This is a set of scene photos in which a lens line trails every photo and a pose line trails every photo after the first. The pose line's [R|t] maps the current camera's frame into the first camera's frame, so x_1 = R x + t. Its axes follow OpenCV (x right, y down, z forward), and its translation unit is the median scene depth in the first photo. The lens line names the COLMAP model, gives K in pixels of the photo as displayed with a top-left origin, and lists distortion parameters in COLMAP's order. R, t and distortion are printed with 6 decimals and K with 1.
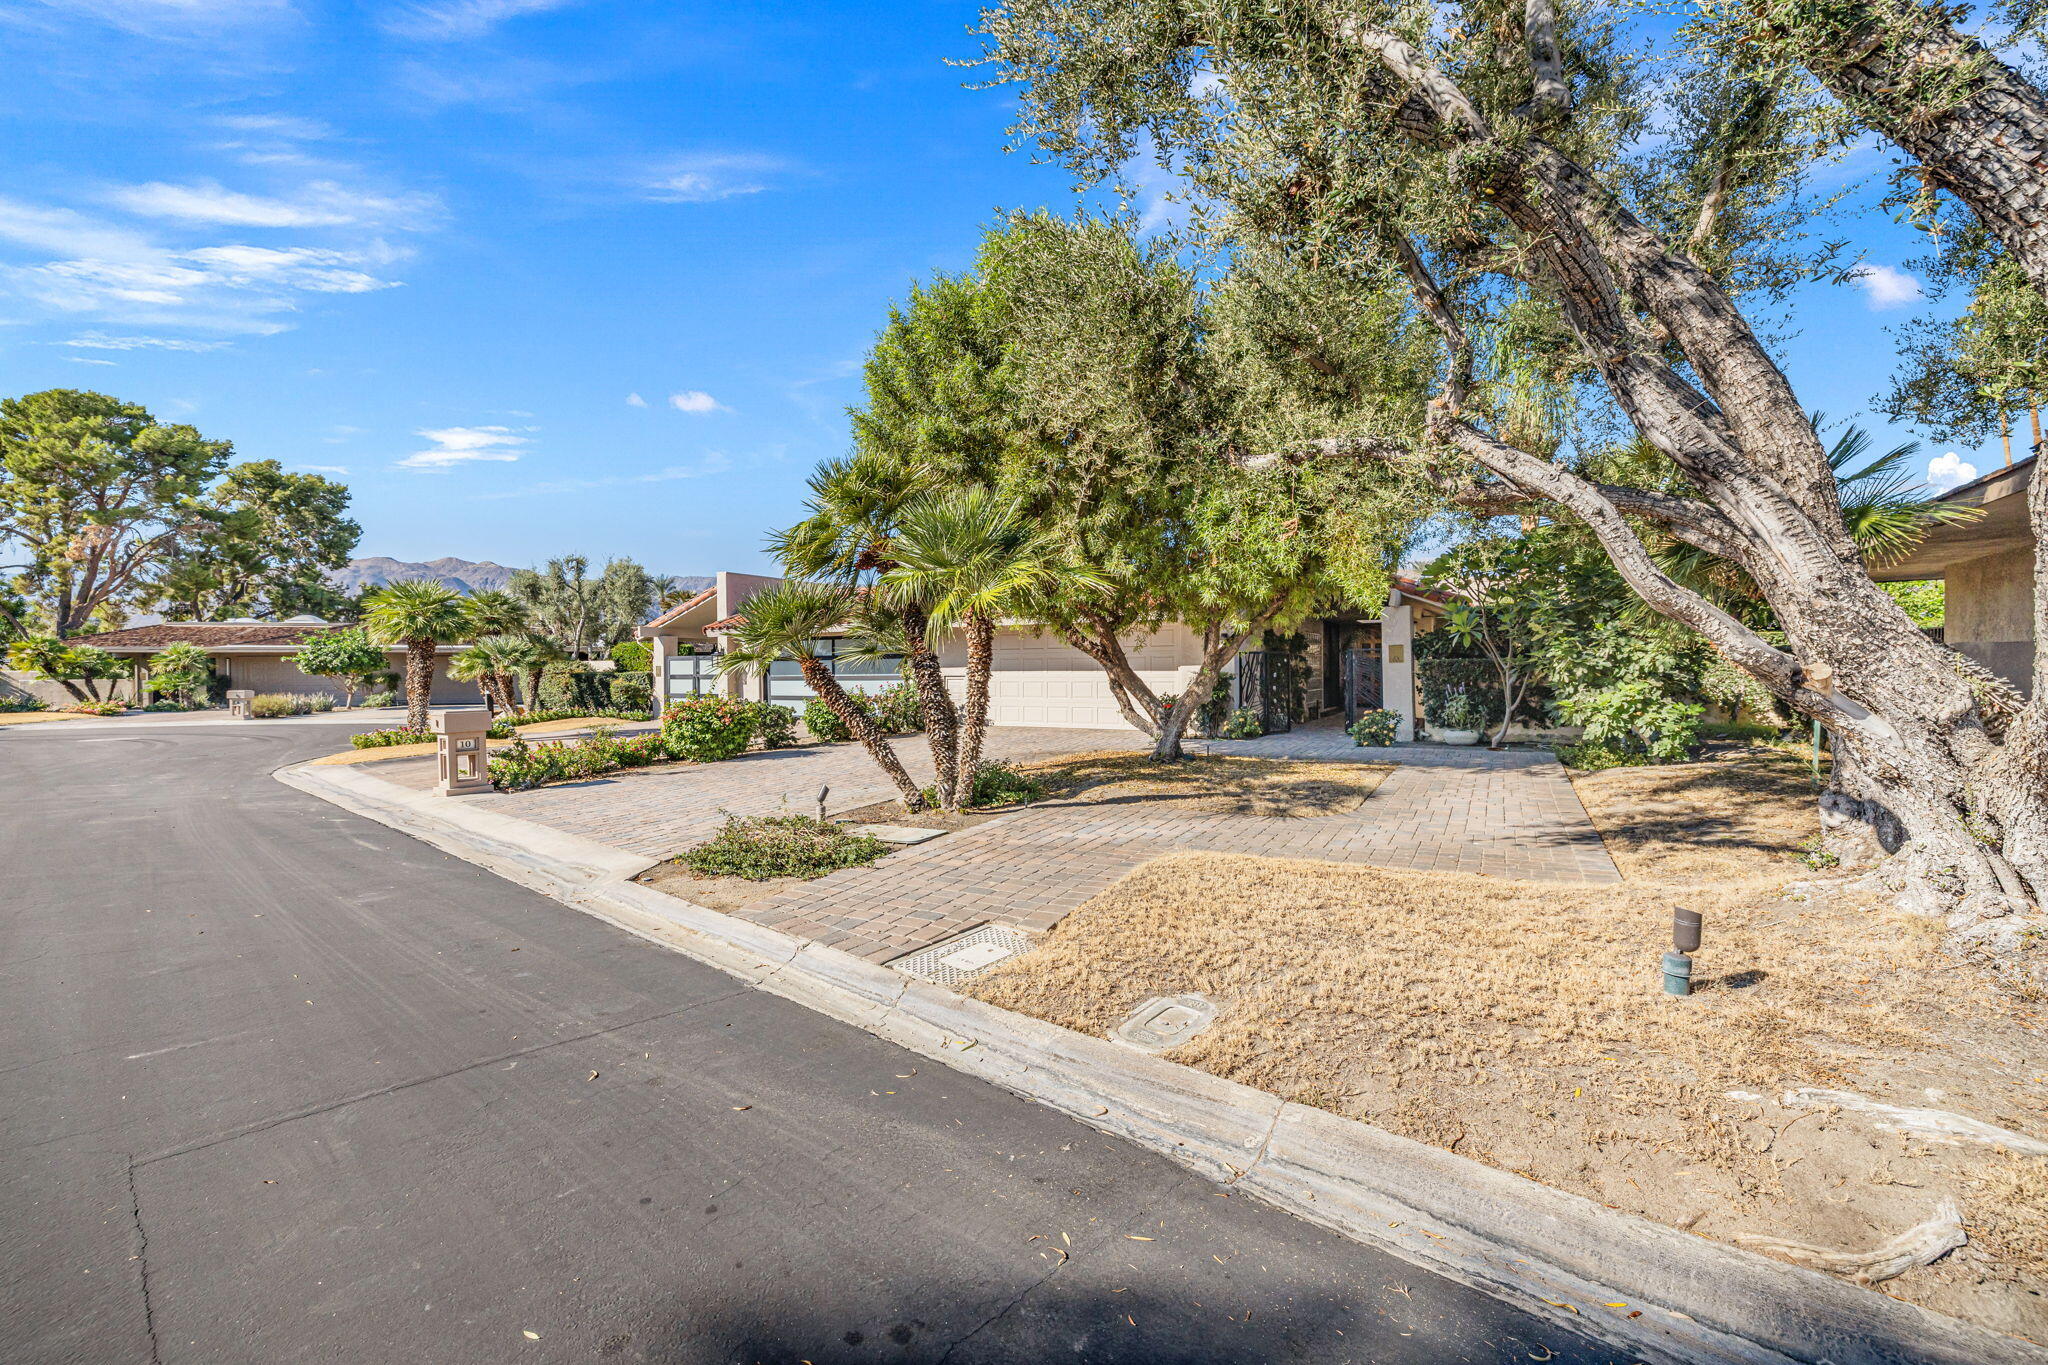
lens RADIAL K [[880.4, 0, 1022.9], [0, 880.4, 673.5], [0, 0, 1]] dist [0.003118, 0.000079]
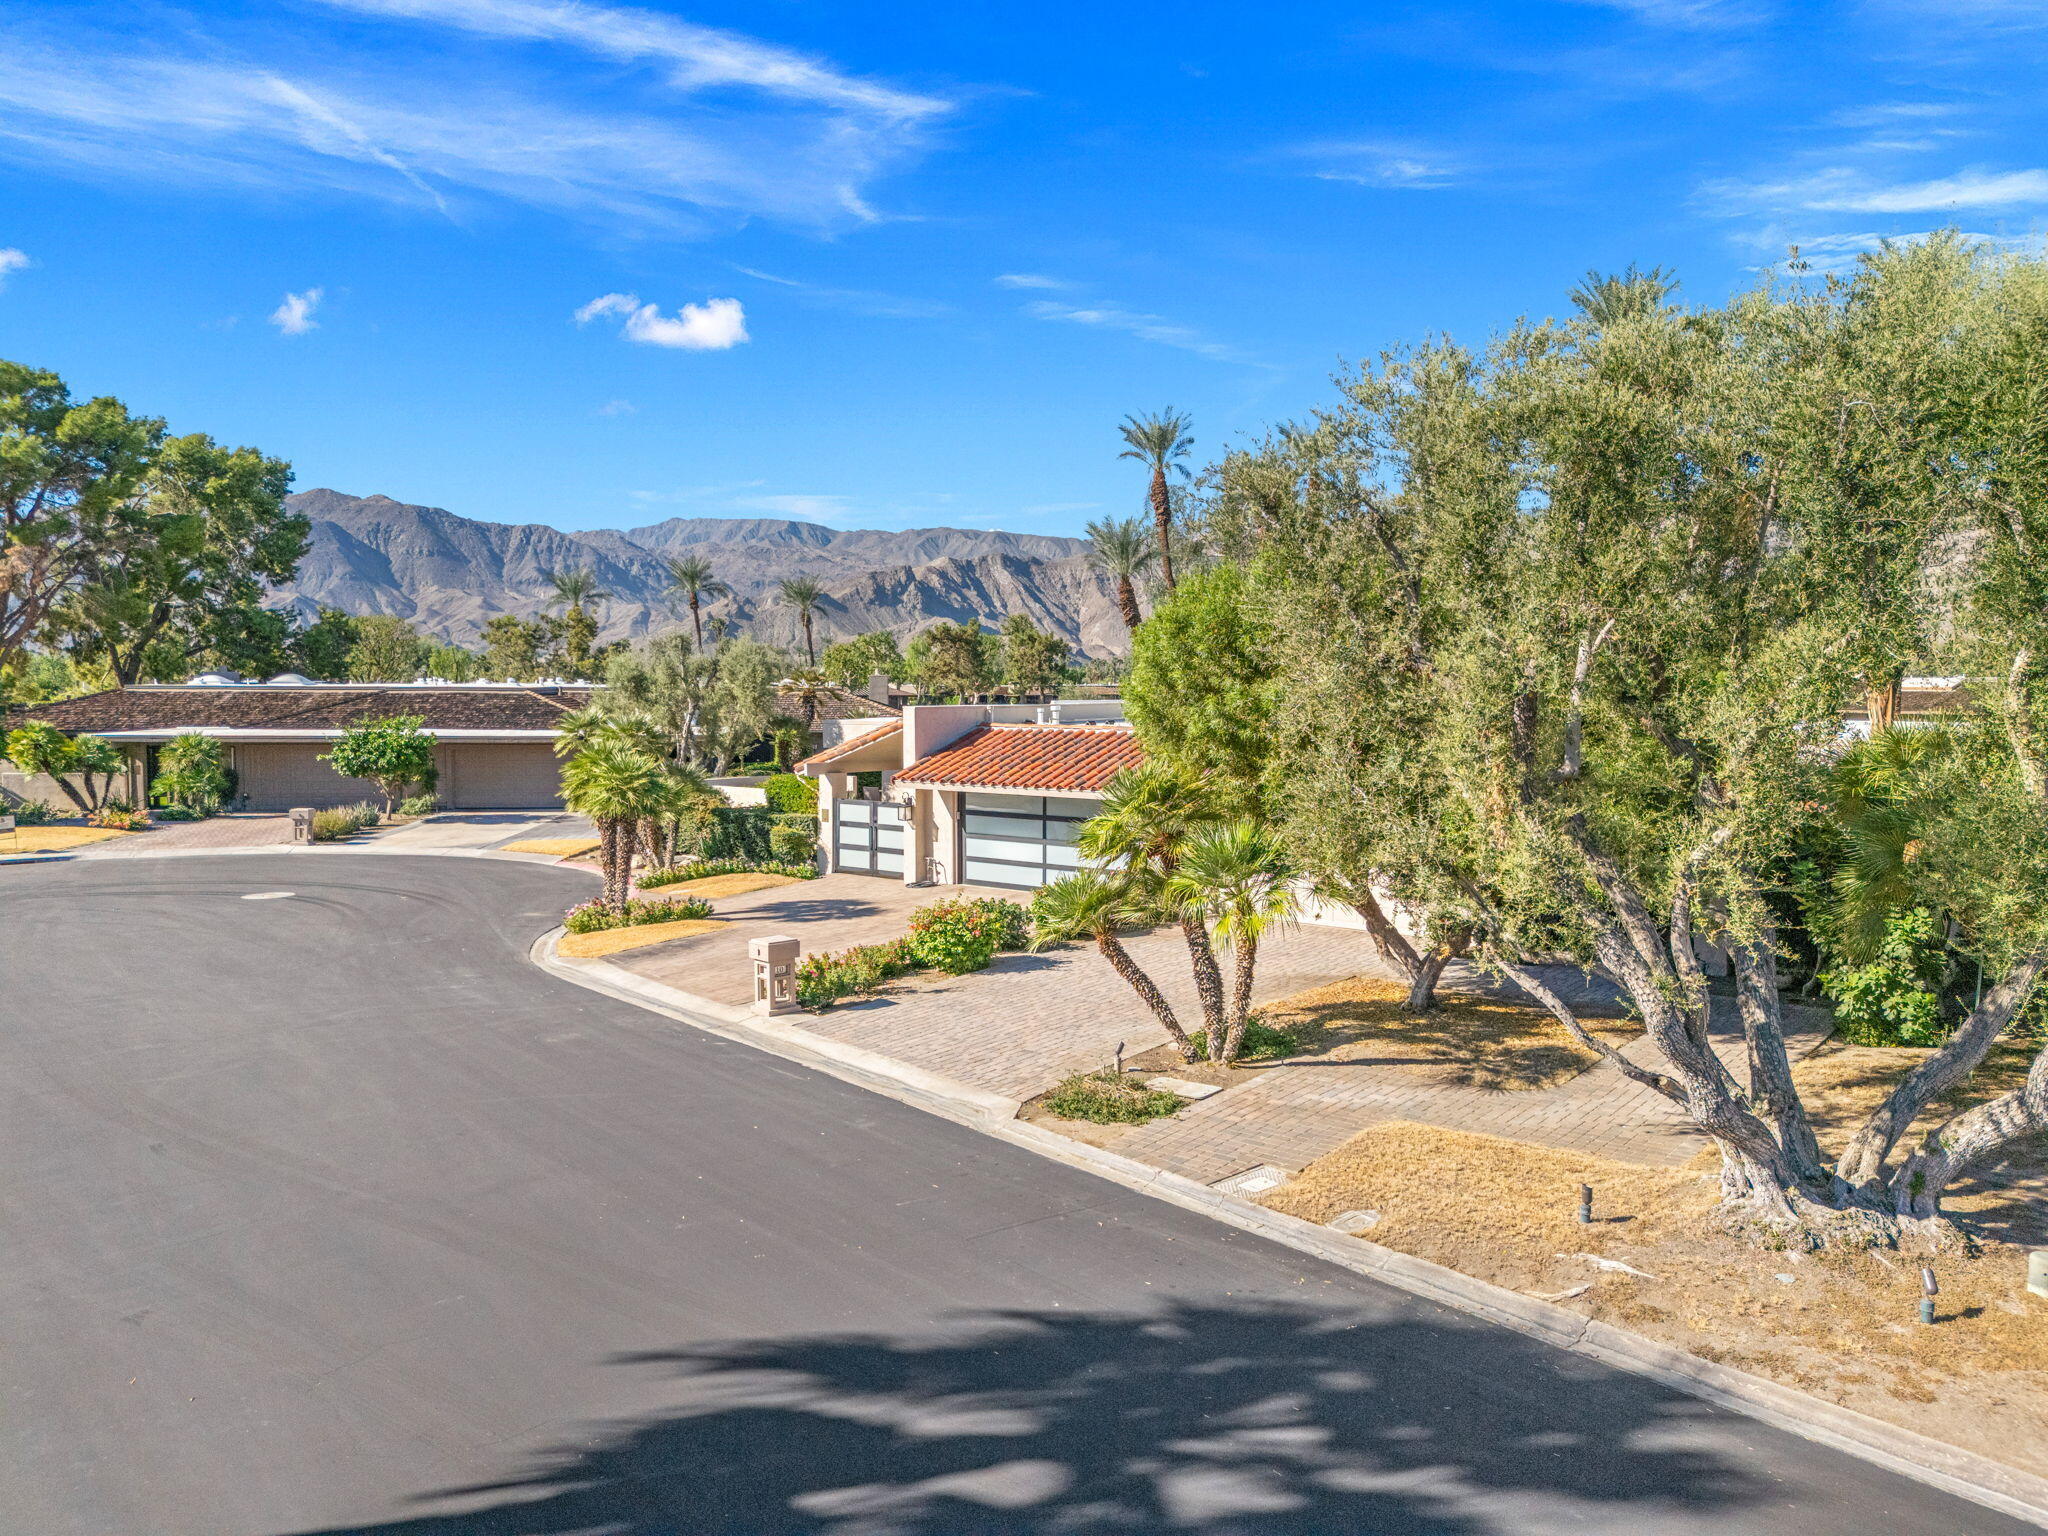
lens RADIAL K [[1483.1, 0, 1026.1], [0, 1483.1, 769.0], [0, 0, 1]] dist [0.107641, -0.133881]
pose [[0.987160, 0.016059, -0.158923, -0.021005], [-0.009258, 0.999013, 0.043442, -0.287478], [0.159464, -0.041412, 0.986335, -0.903111]]
